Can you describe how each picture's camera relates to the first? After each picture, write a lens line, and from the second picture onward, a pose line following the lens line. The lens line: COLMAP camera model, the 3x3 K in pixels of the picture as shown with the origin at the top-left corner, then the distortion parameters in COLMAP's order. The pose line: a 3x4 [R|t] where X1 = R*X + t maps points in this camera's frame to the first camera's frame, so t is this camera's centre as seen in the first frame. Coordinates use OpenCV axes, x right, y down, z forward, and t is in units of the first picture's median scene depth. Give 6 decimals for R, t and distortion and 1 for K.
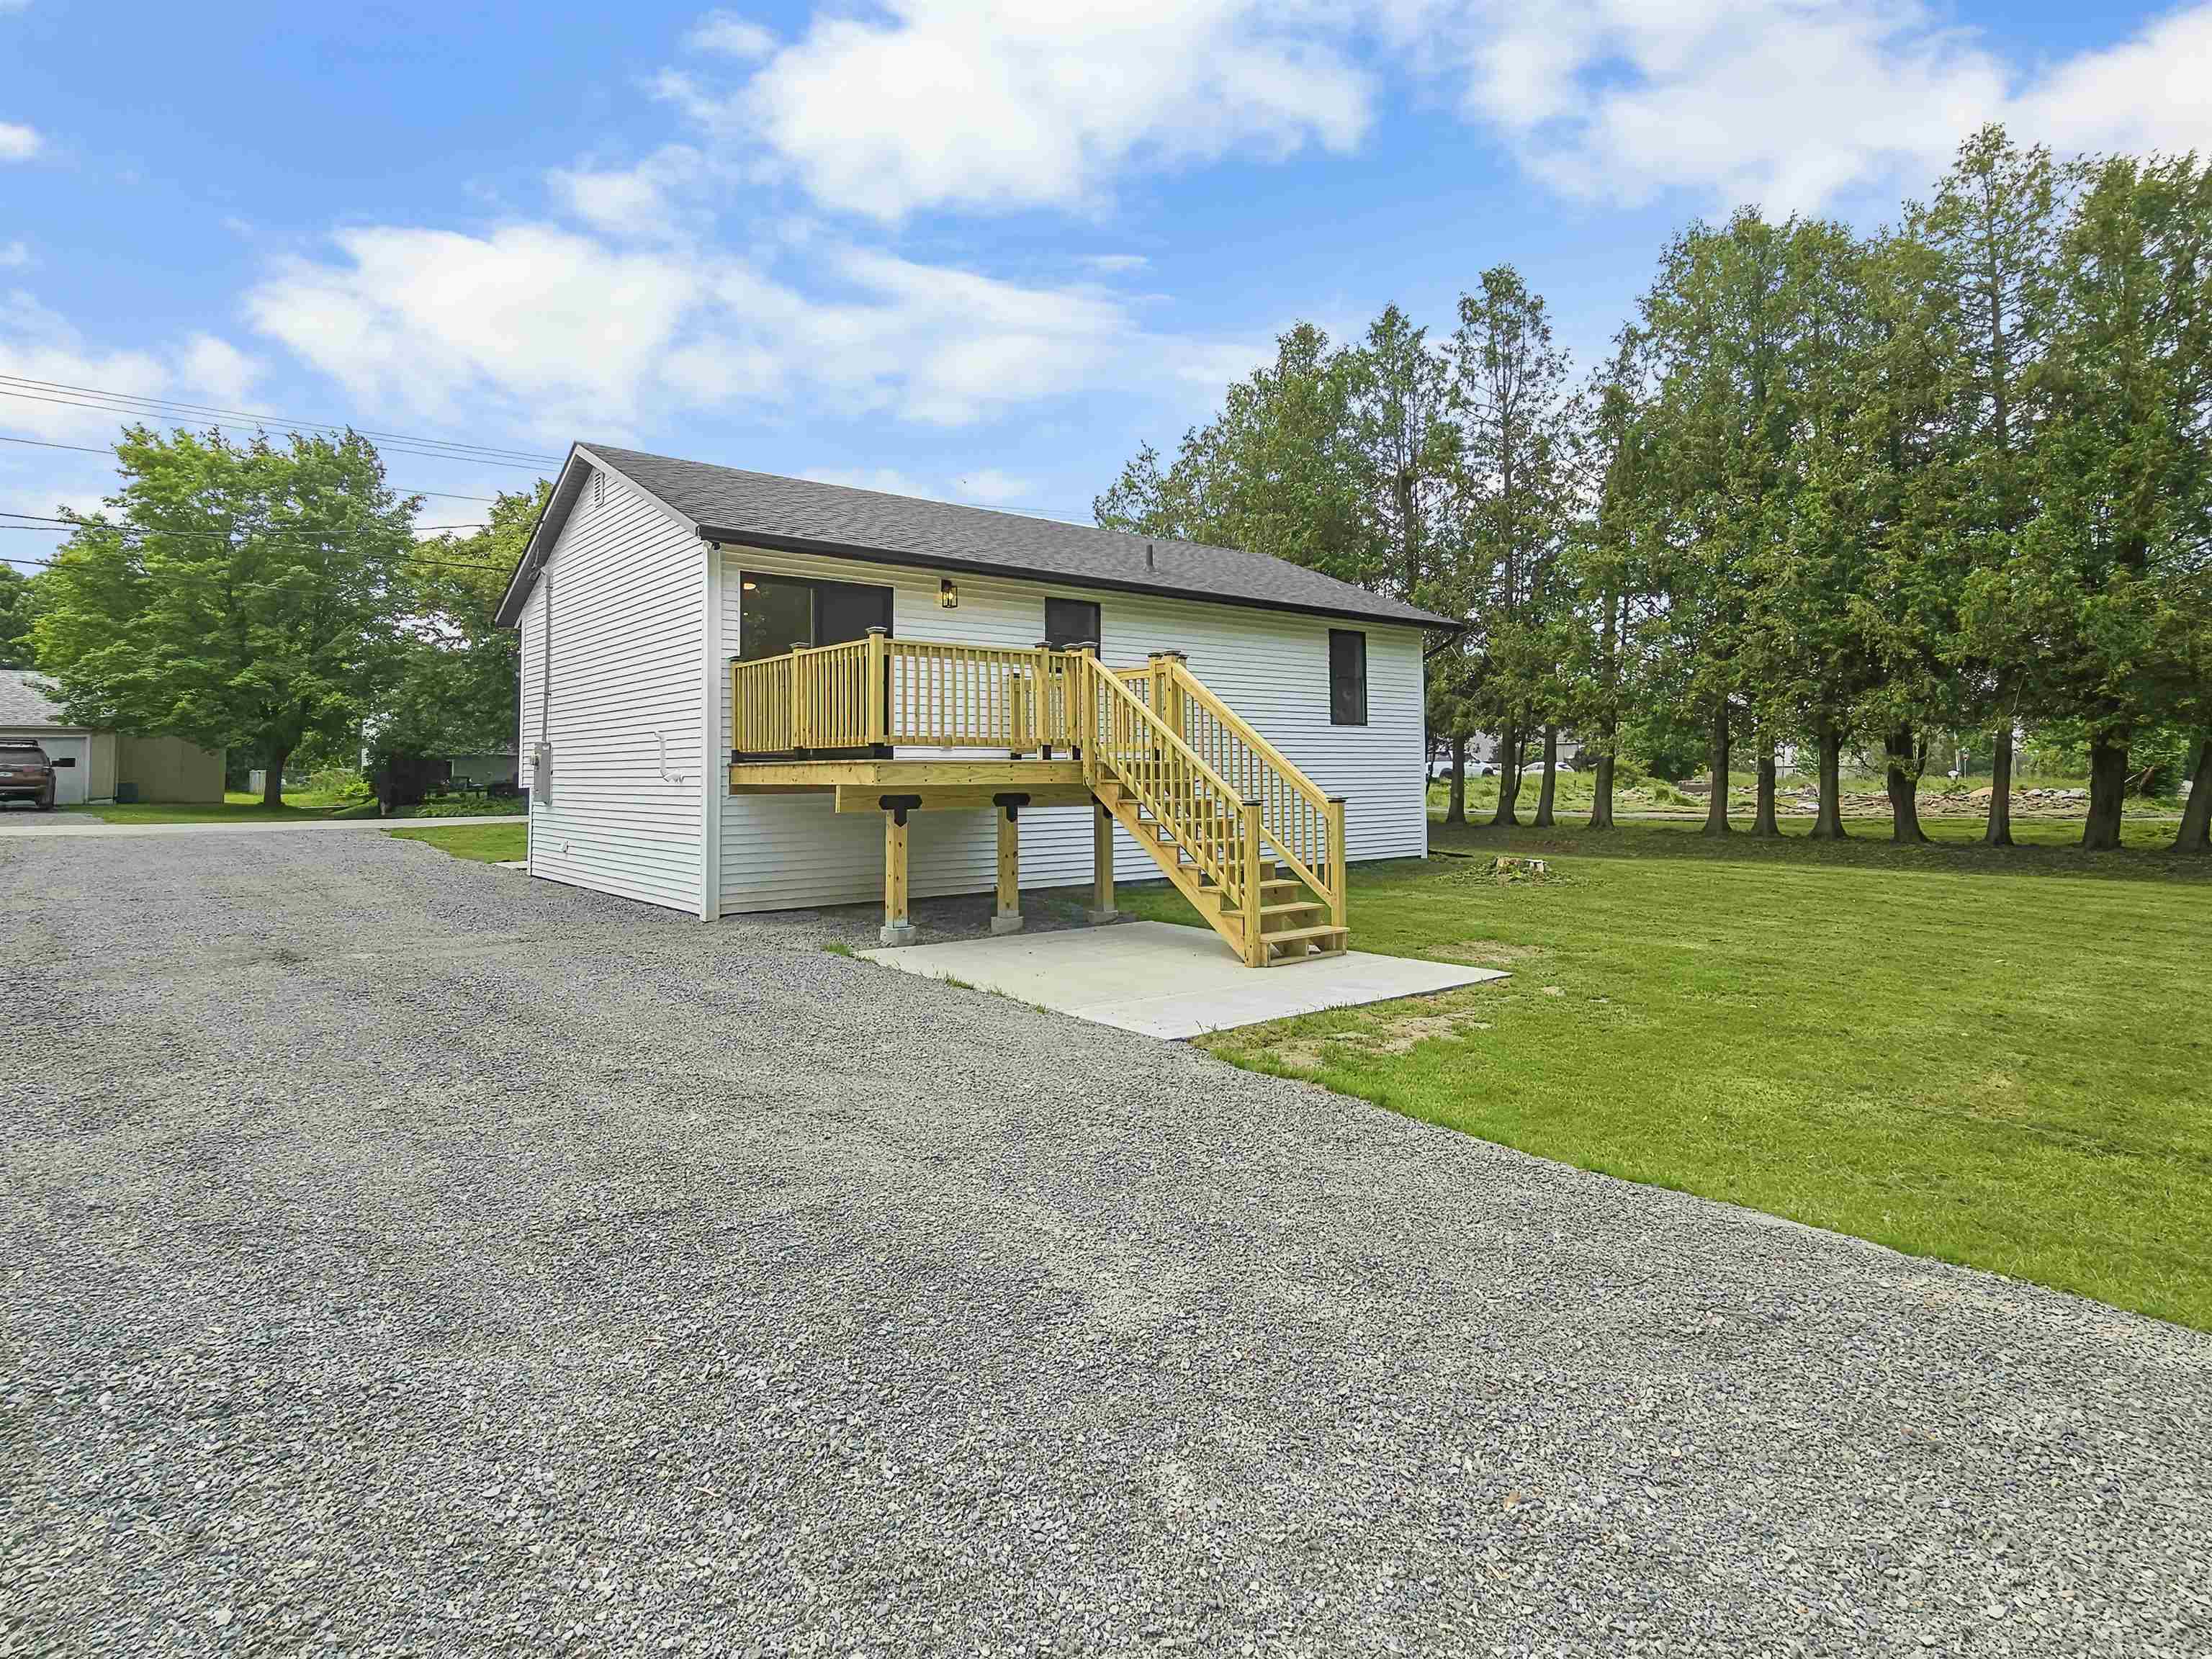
lens RADIAL K [[1150.9, 0, 1100.8], [0, 1150.9, 801.2], [0, 0, 1]] dist [-0.040672, 0.093742]
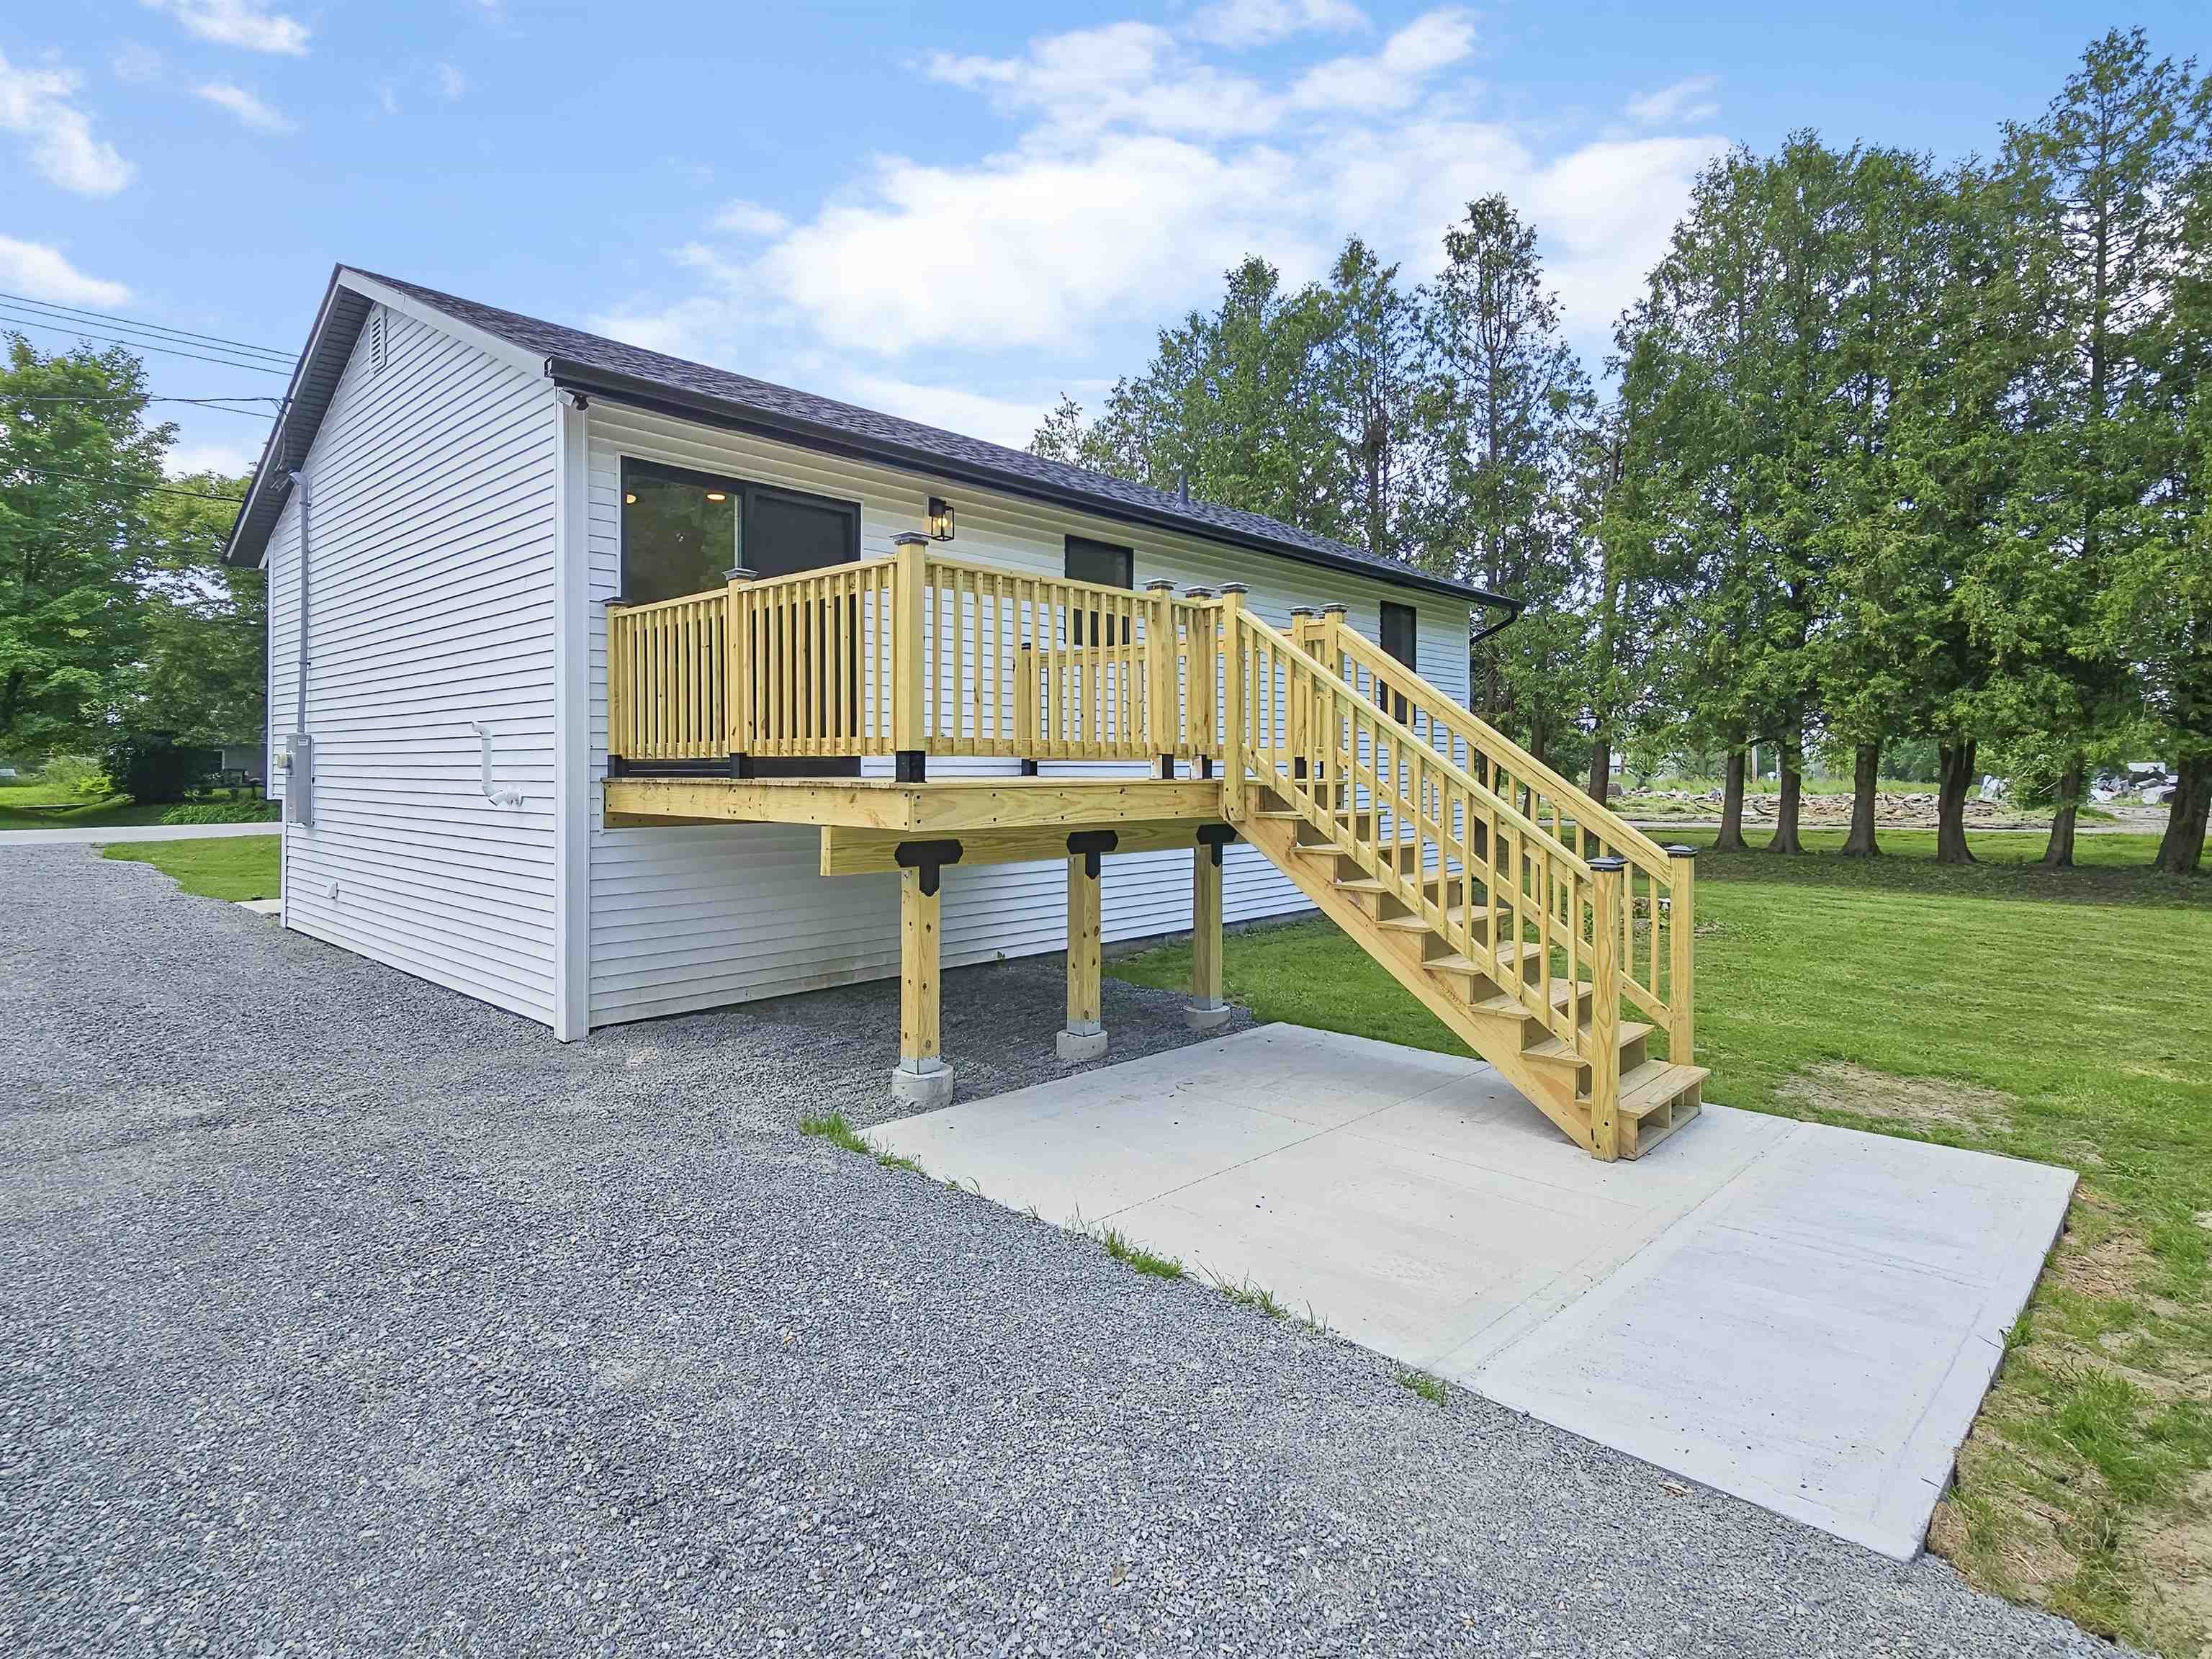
lens RADIAL K [[1153.8, 0, 1091.5], [0, 1153.8, 825.2], [0, 0, 1]] dist [0.001212, -0.000083]
pose [[0.993171, 0.001843, 0.116650, -0.099280], [-0.004921, 0.999647, 0.026108, -0.017397], [-0.116561, -0.026503, 0.992830, 0.260235]]
